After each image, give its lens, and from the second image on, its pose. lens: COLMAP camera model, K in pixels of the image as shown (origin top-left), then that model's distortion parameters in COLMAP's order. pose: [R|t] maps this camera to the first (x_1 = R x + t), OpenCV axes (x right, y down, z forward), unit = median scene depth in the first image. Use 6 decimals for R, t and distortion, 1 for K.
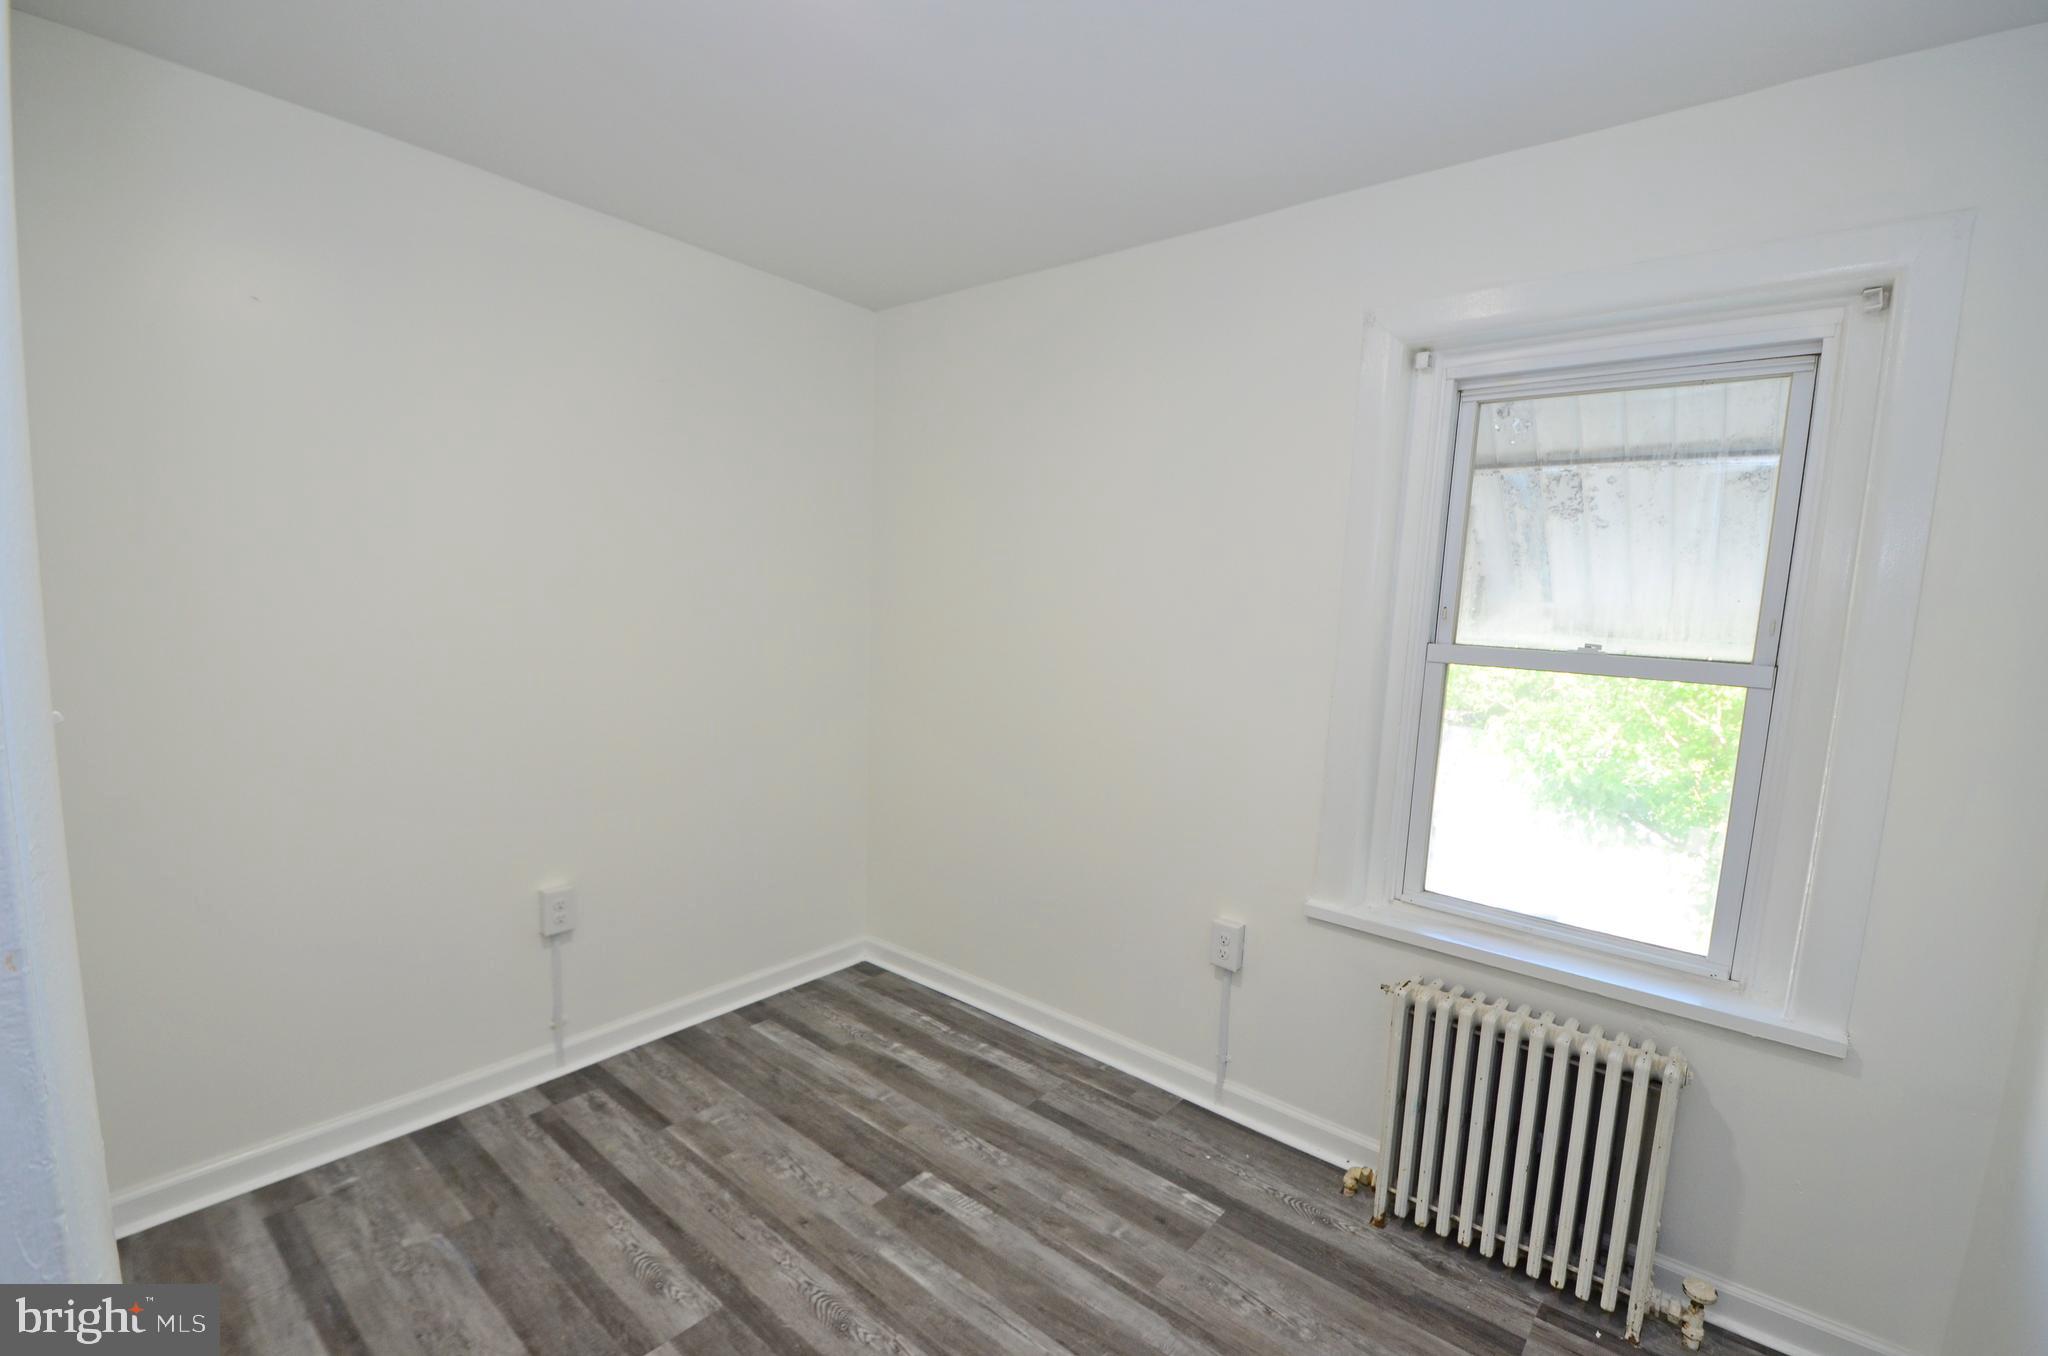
lens RADIAL K [[903.7, 0, 1039.0], [0, 903.7, 682.5], [0, 0, 1]] dist [0.005503, -0.015493]
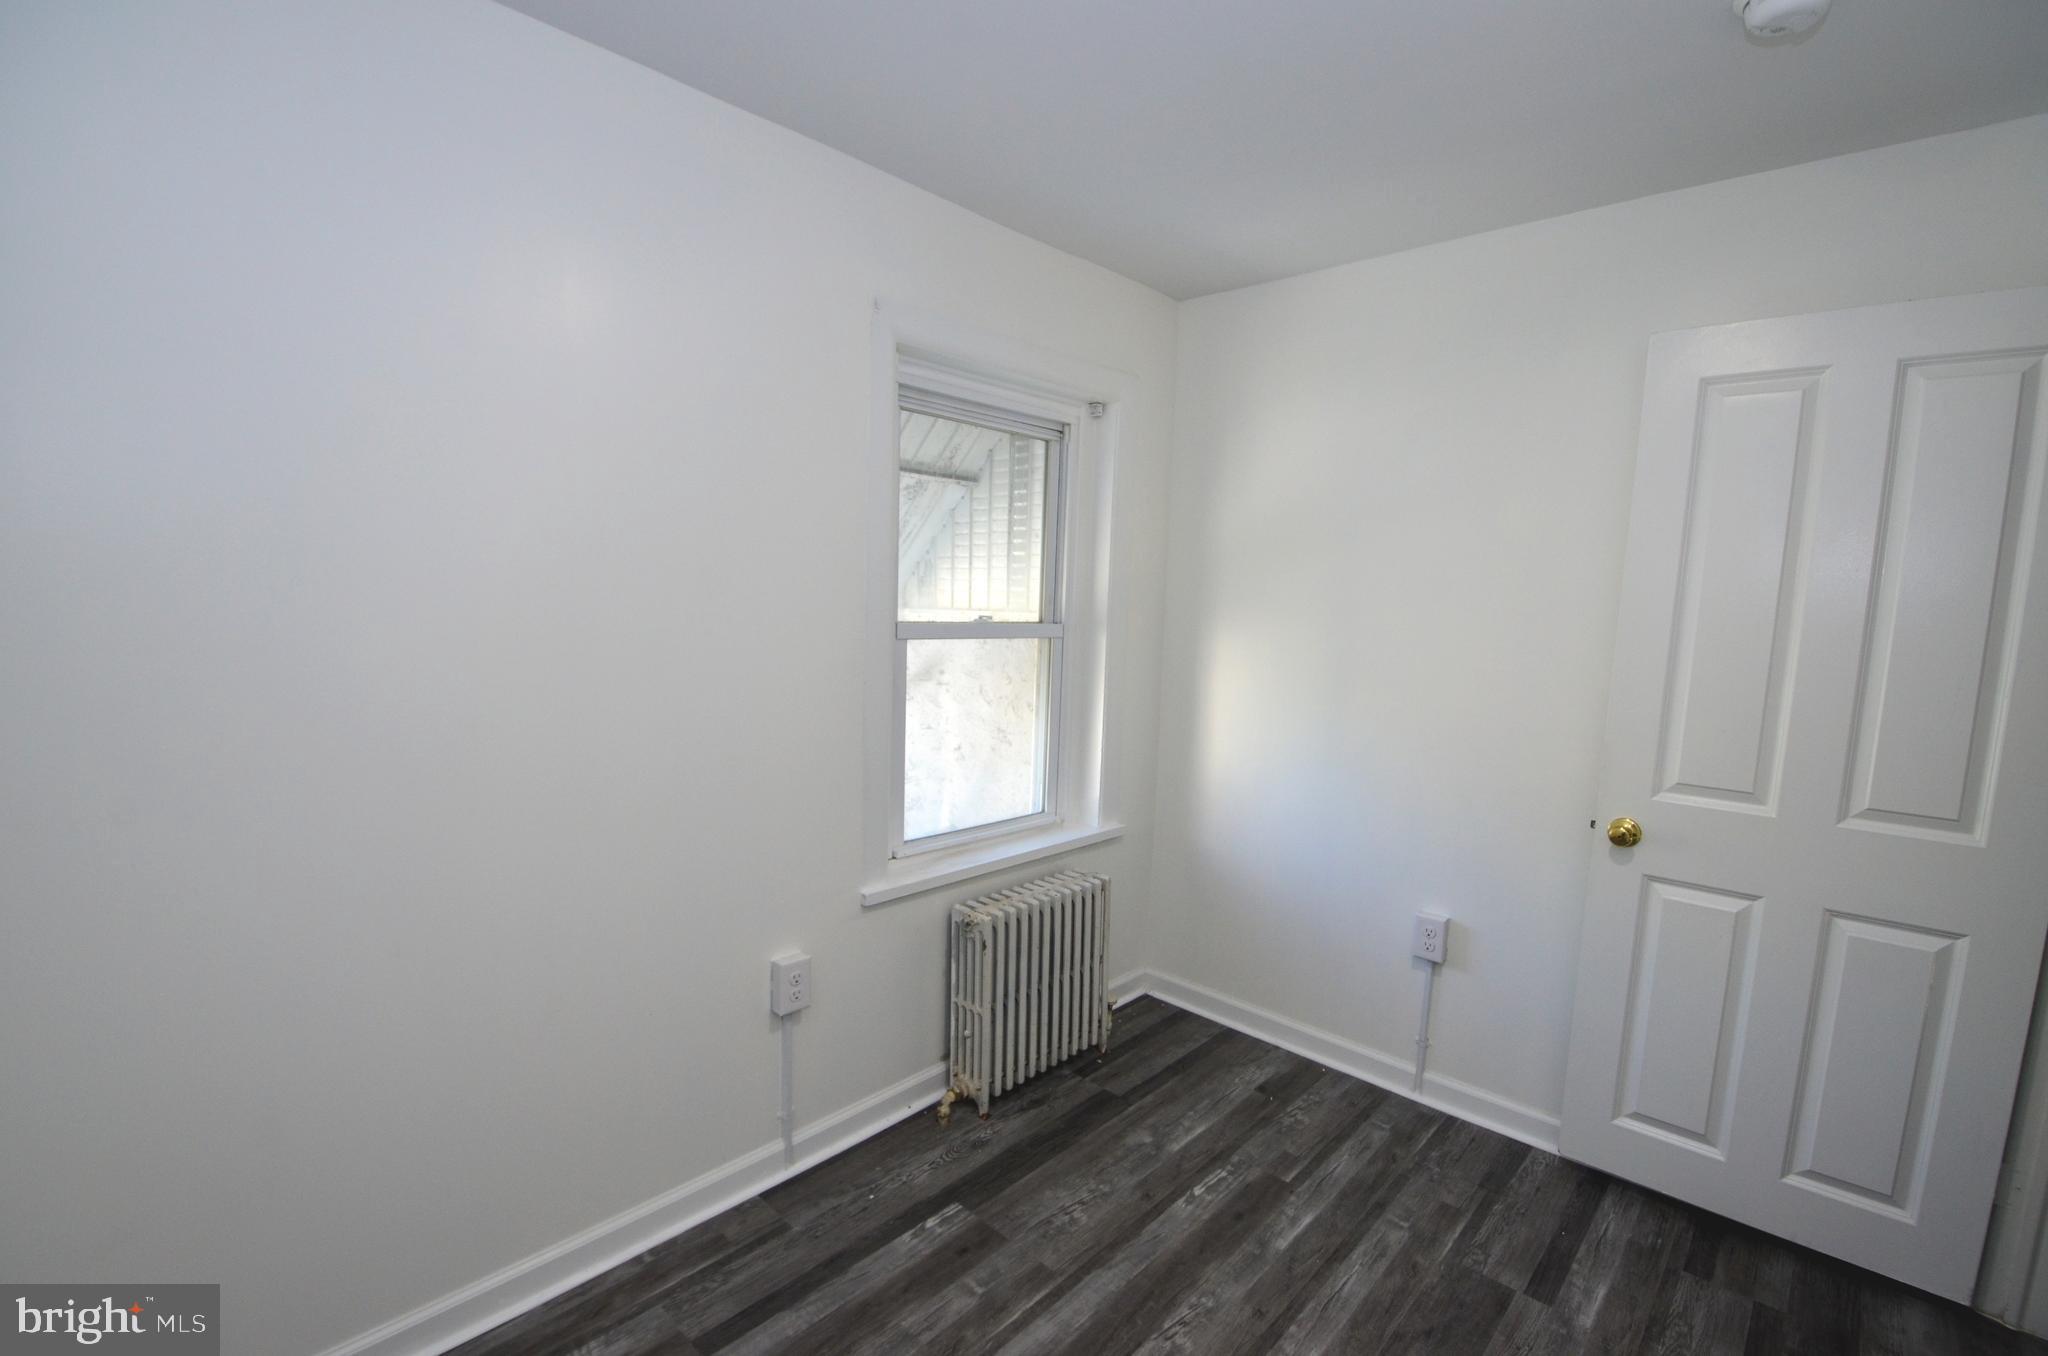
lens RADIAL K [[903.7, 0, 1039.0], [0, 903.7, 682.5], [0, 0, 1]] dist [0.005503, -0.015493]
pose [[0.049778, -0.132355, 0.989952, -0.716992], [0.071345, 0.989119, 0.128657, -0.109368], [-0.996209, 0.064224, 0.058679, 0.826001]]
